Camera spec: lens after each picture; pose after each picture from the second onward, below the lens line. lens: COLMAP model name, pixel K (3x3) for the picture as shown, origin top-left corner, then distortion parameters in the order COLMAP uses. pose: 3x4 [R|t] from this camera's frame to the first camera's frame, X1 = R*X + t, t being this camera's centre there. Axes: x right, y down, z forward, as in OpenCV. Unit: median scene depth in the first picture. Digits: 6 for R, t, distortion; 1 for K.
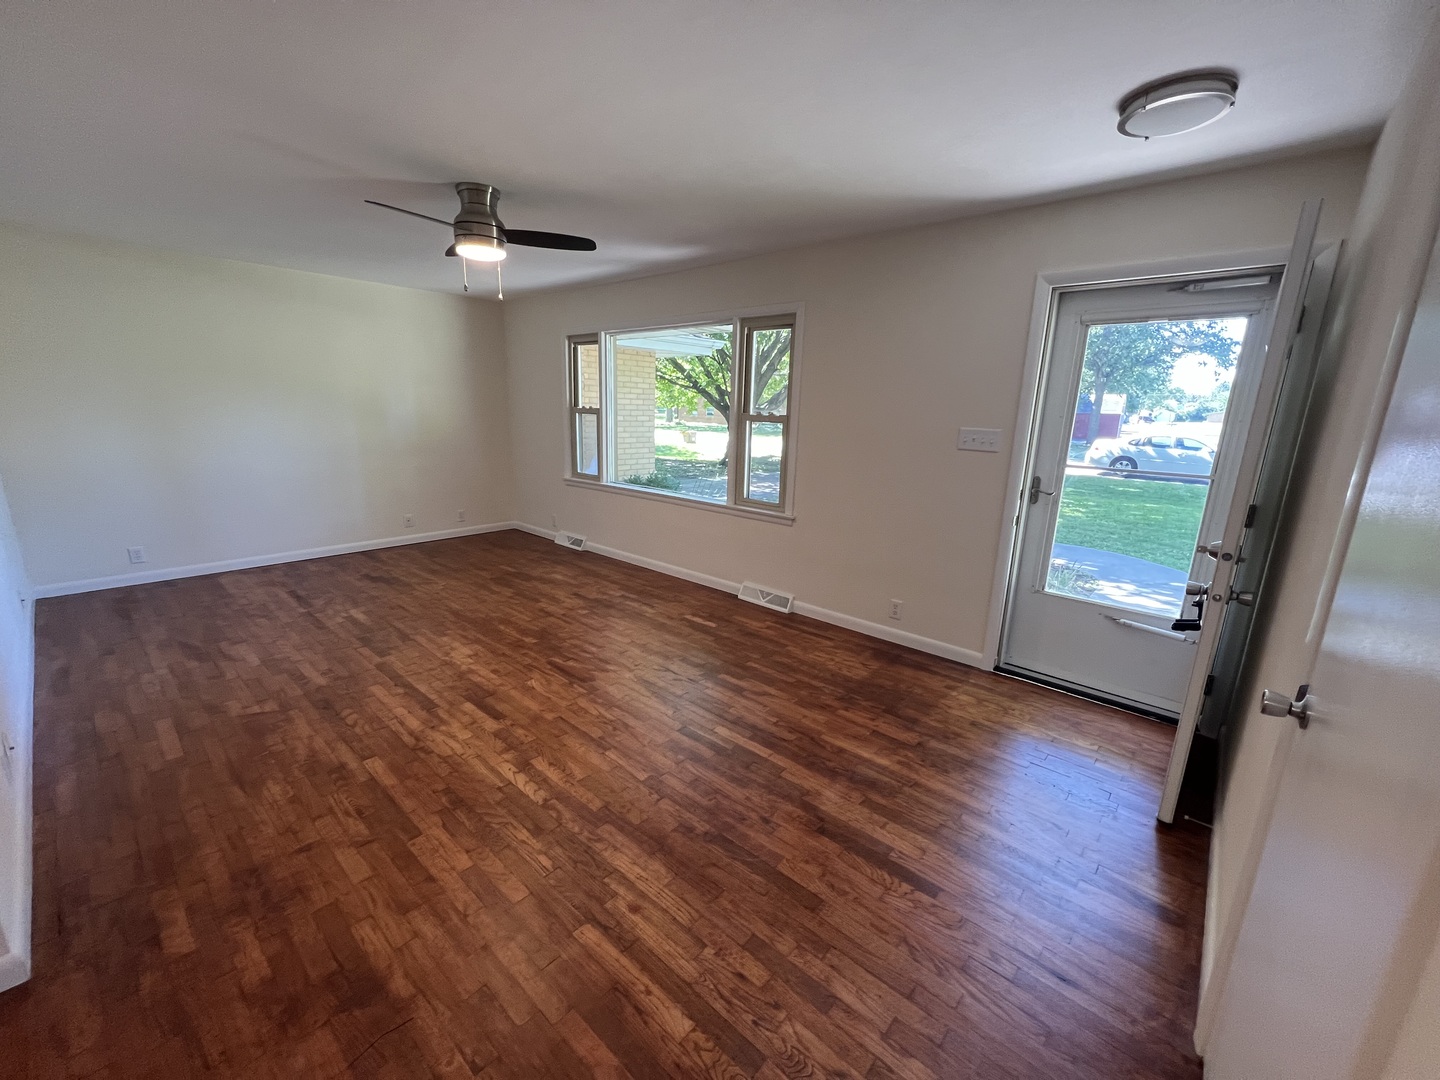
lens RADIAL K [[576.2, 0, 713.8], [0, 576.2, 544.7], [0, 0, 1]] dist [-0.000803, -0.000116]
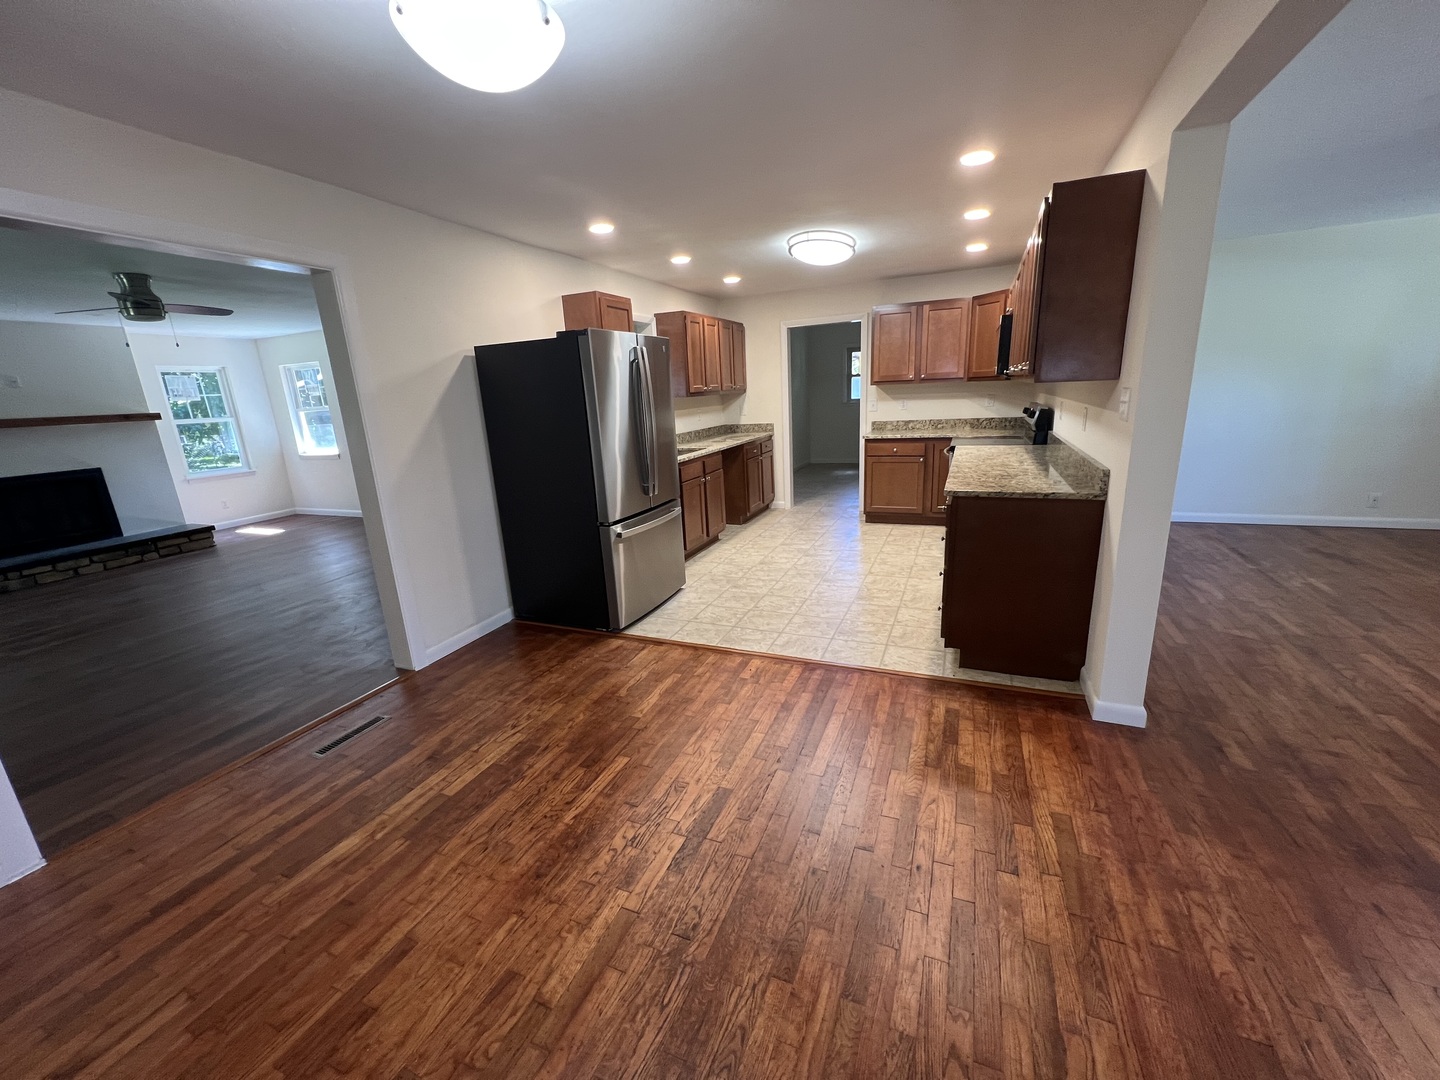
lens RADIAL K [[576.2, 0, 720.8], [0, 576.2, 542.6], [0, 0, 1]] dist [-0.000803, -0.000116]
pose [[0.321360, 0.200460, -0.925496, -0.078847], [-0.164591, 0.974285, 0.153876, 0.088961], [0.932544, 0.102878, 0.346090, -0.348602]]
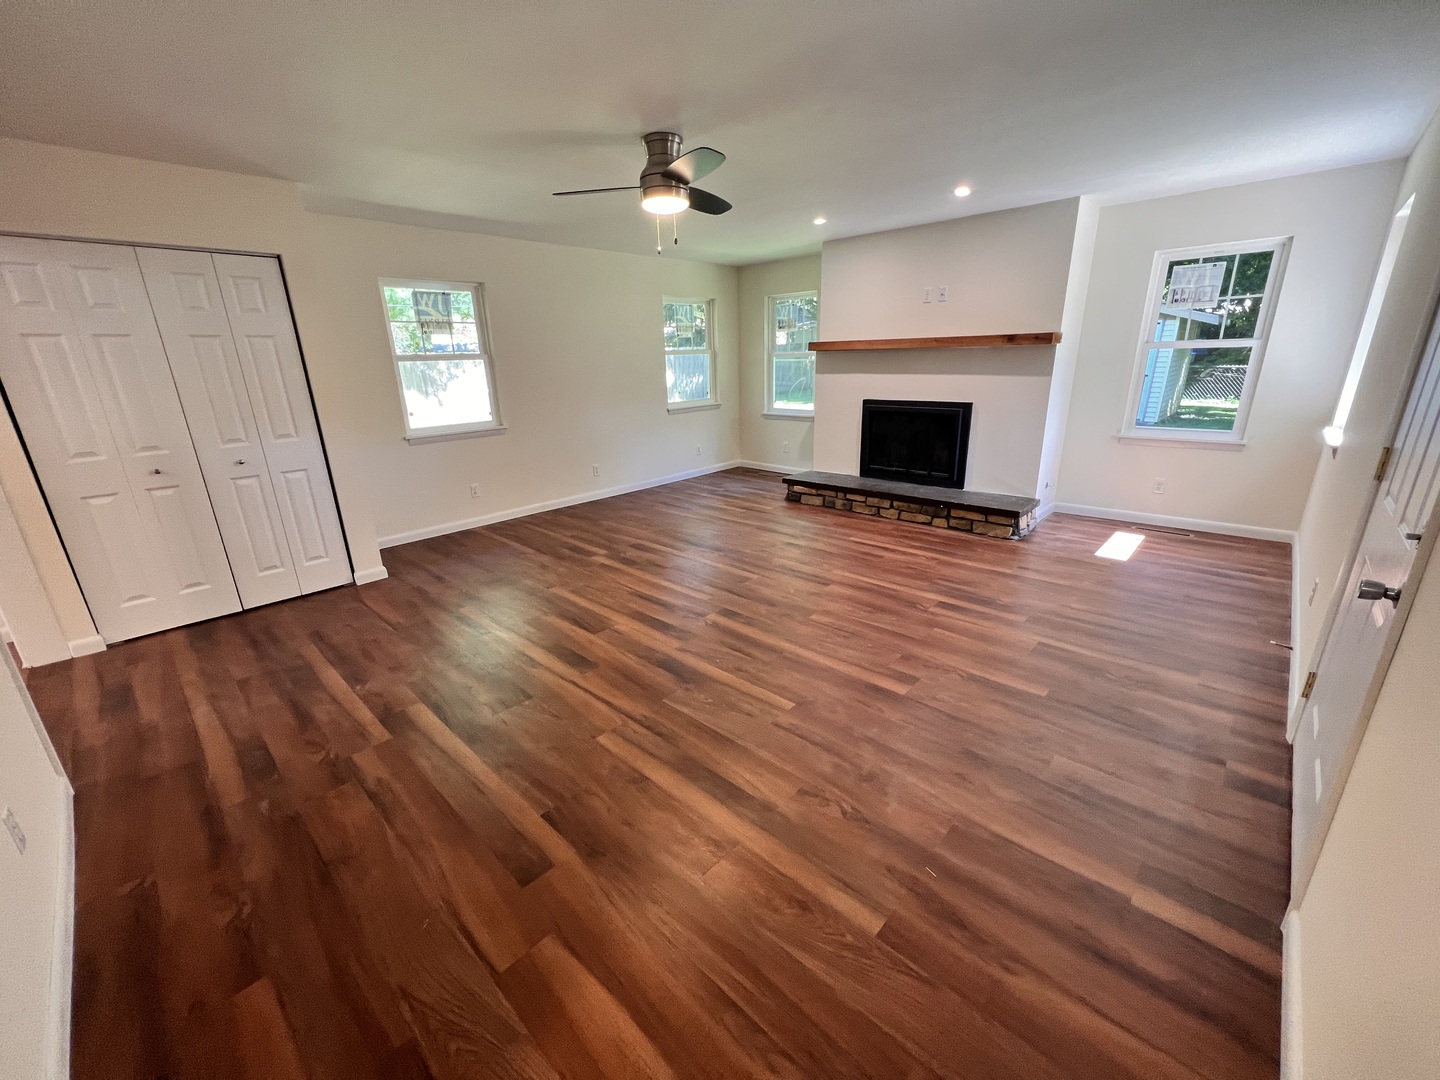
lens RADIAL K [[574.6, 0, 718.5], [0, 574.6, 541.4], [0, 0, 1]] dist [0.002790, 0.000163]
pose [[-0.999709, -0.004168, 0.023751, -2.001945], [0.008901, 0.851600, 0.524117, -0.018049], [-0.022410, 0.524176, -0.851315, -0.115632]]
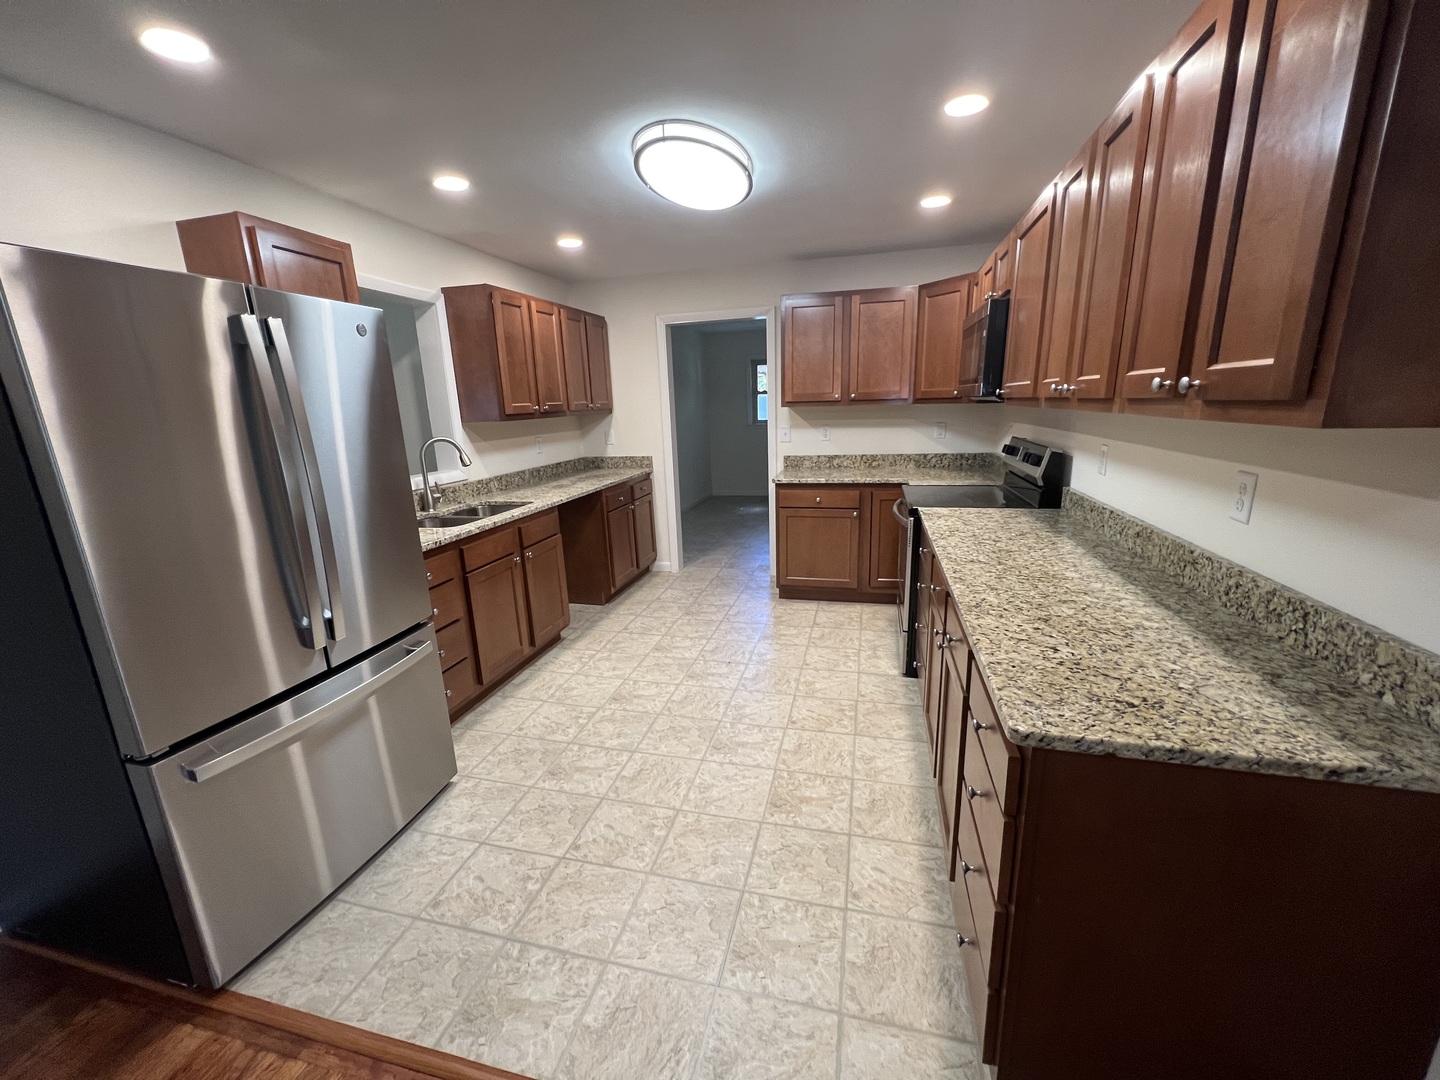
lens RADIAL K [[576.2, 0, 721.5], [0, 576.2, 544.4], [0, 0, 1]] dist [-0.000803, -0.000116]
pose [[0.461210, 0.172044, -0.870452, -0.633457], [-0.163236, 0.980729, 0.107349, -0.014740], [0.872147, 0.092579, 0.480406, -0.015090]]
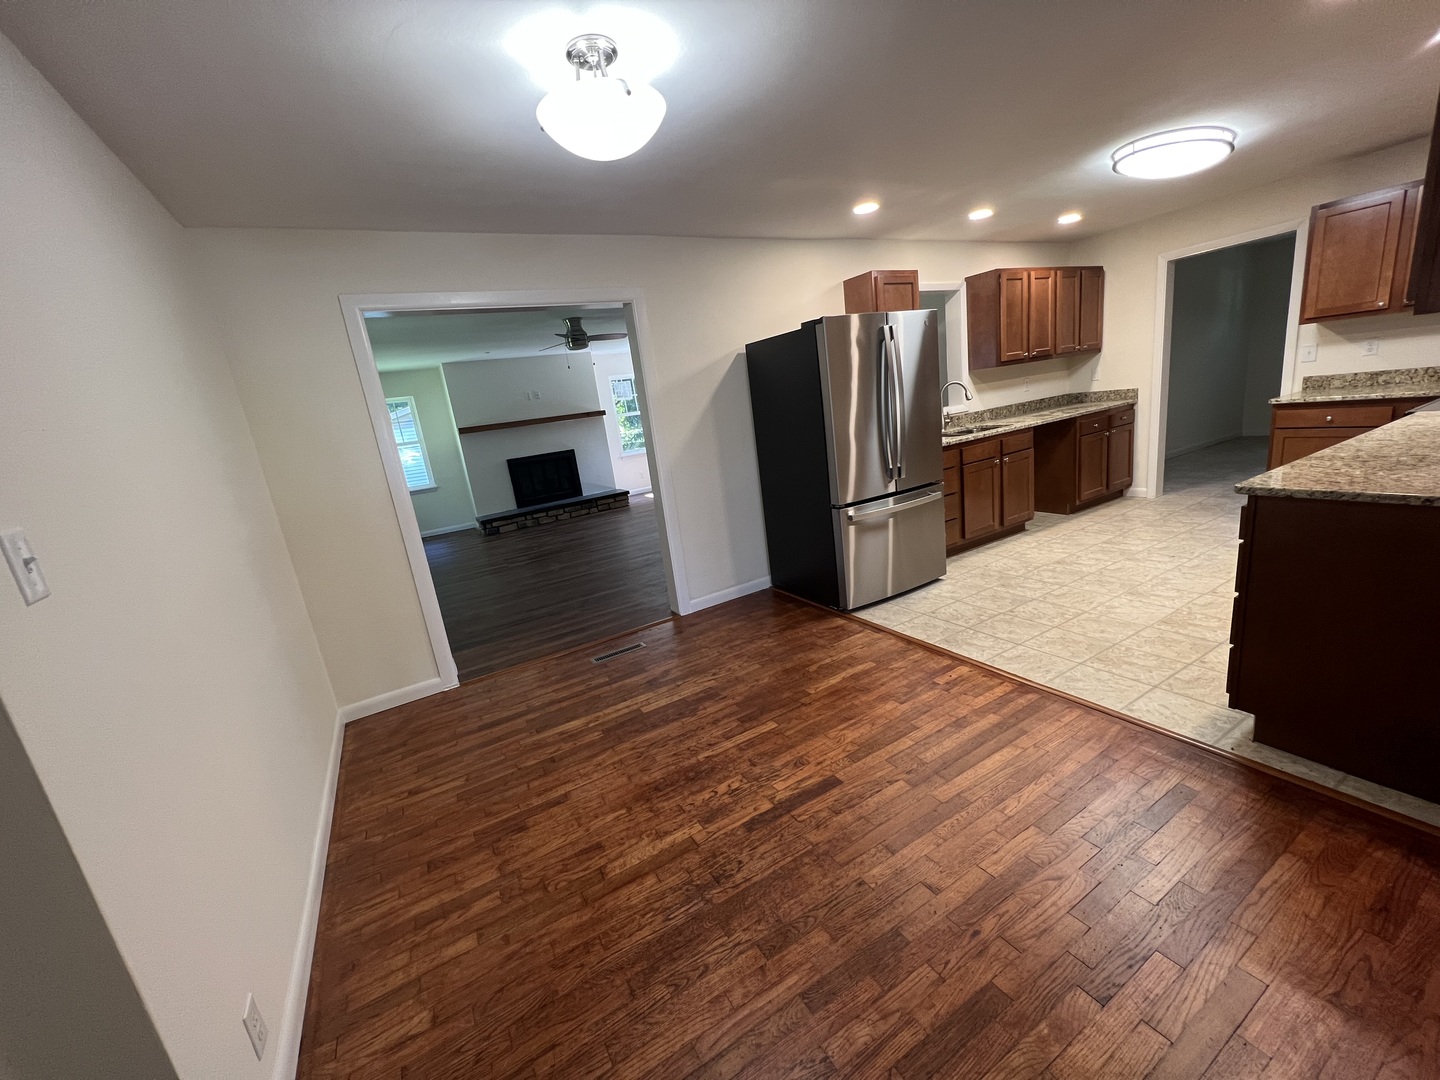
lens RADIAL K [[576.2, 0, 720.1], [0, 576.2, 543.4], [0, 0, 1]] dist [-0.000803, -0.000116]
pose [[-0.313941, 0.241755, -0.918148, -0.045599], [-0.103875, 0.952488, 0.286315, 0.028379], [0.943743, 0.185259, -0.273913, -0.067039]]
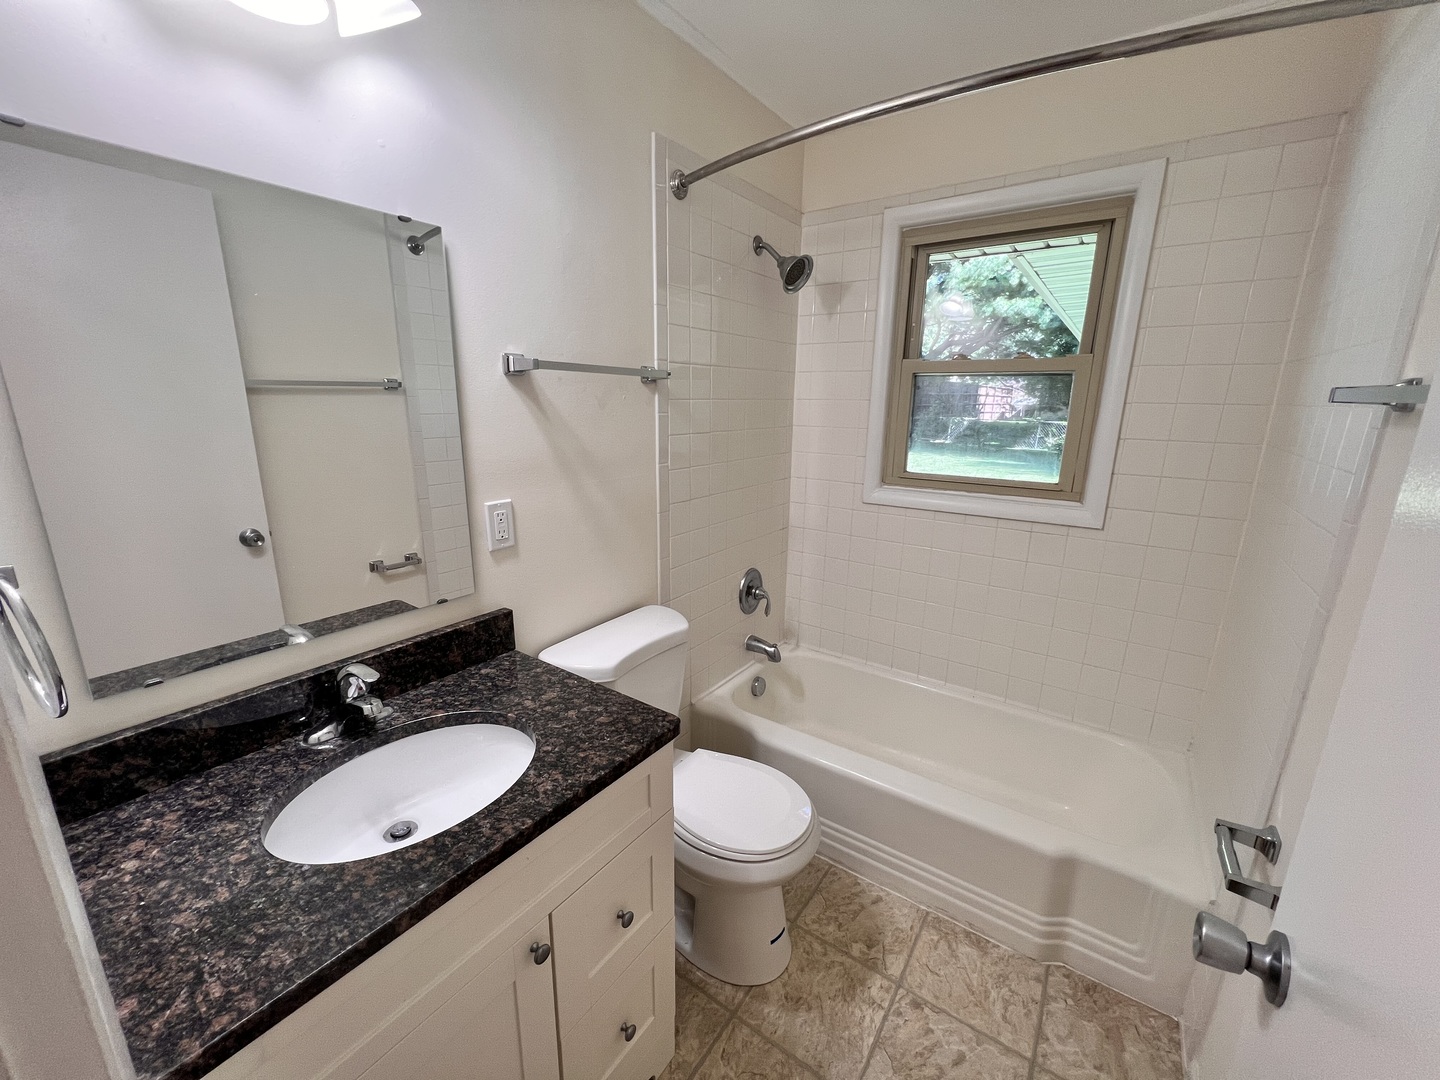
lens RADIAL K [[576.2, 0, 714.5], [0, 576.2, 541.9], [0, 0, 1]] dist [-0.000803, -0.000116]
pose [[-0.992716, -0.007875, -0.120220, -0.697912], [-0.061931, 0.889285, 0.453142, -0.082801], [0.103342, 0.457286, -0.883295, 0.285417]]
